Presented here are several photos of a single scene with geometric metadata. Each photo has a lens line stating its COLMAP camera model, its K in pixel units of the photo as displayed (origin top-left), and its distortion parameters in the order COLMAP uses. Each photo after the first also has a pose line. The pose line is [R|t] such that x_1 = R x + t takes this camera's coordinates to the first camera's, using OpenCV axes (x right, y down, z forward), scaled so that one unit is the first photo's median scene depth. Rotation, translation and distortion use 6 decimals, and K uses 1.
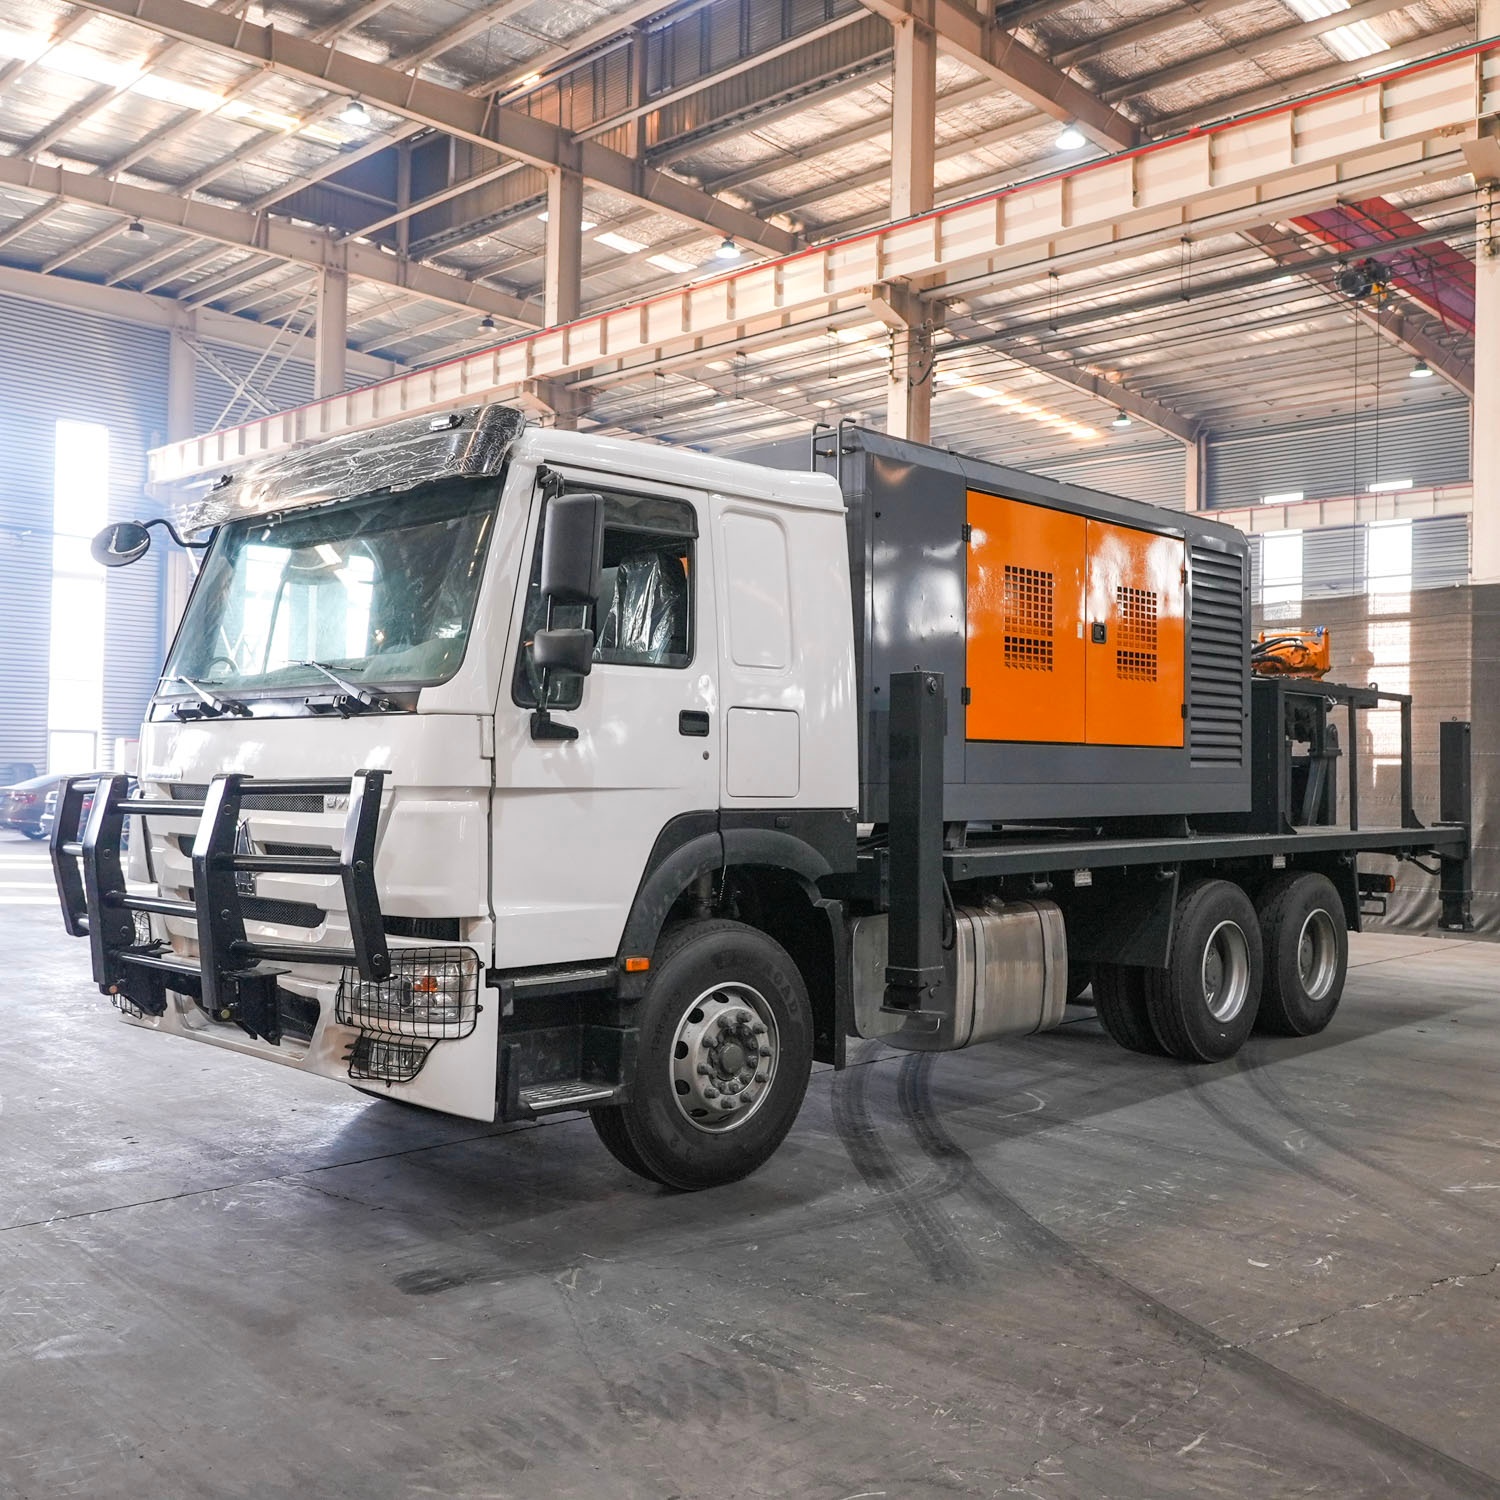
lens RADIAL K [[1532.3, 0, 750.0], [0, 1532.3, 750.0], [0, 0, 1]] dist [-0.016630, -0.003658]
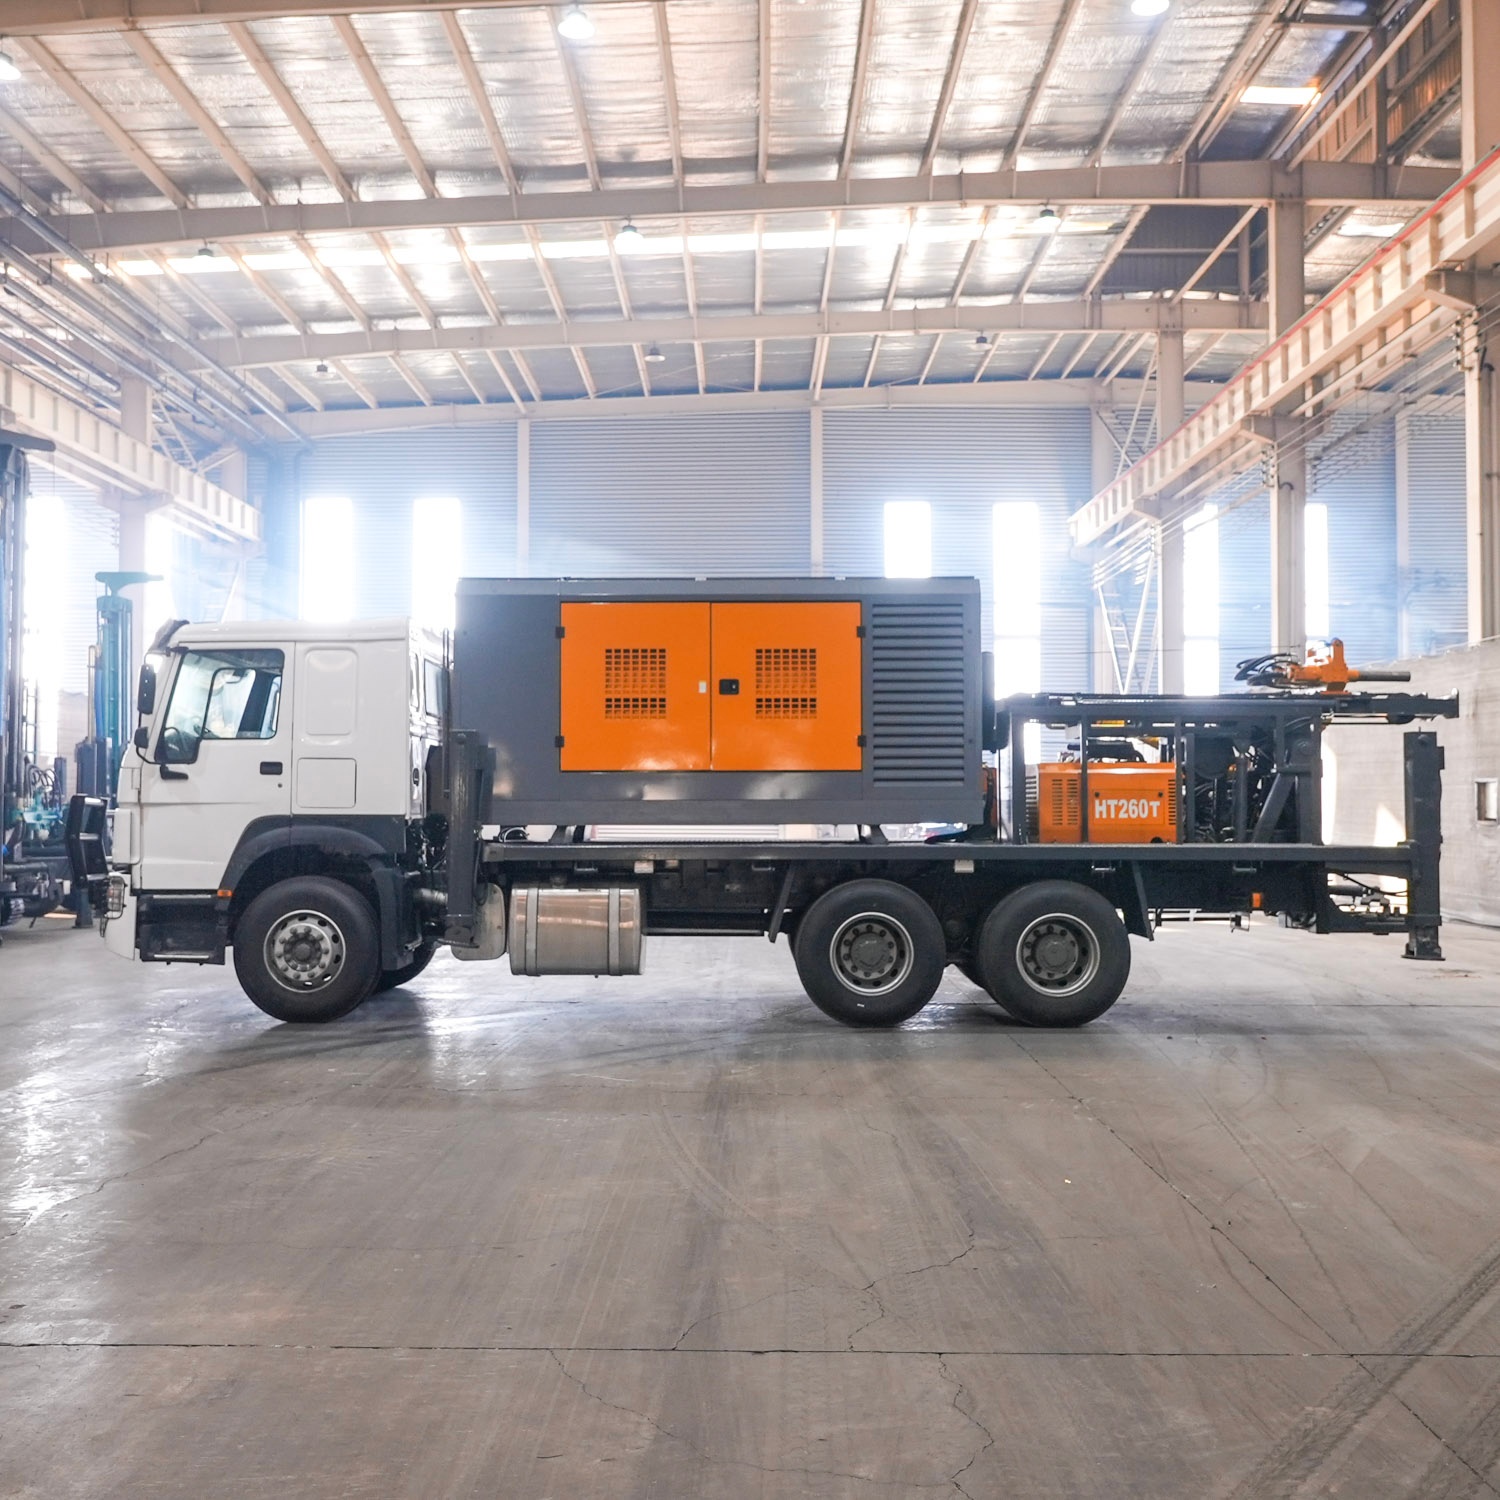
lens RADIAL K [[1627.3, 0, 750.0], [0, 1627.3, 750.0], [0, 0, 1]] dist [0.000275, -0.003272]
pose [[0.686449, -0.032778, -0.726438, 1.691748], [0.017372, 0.999438, -0.028680, 0.025666], [0.726970, 0.007067, 0.686633, 0.056770]]
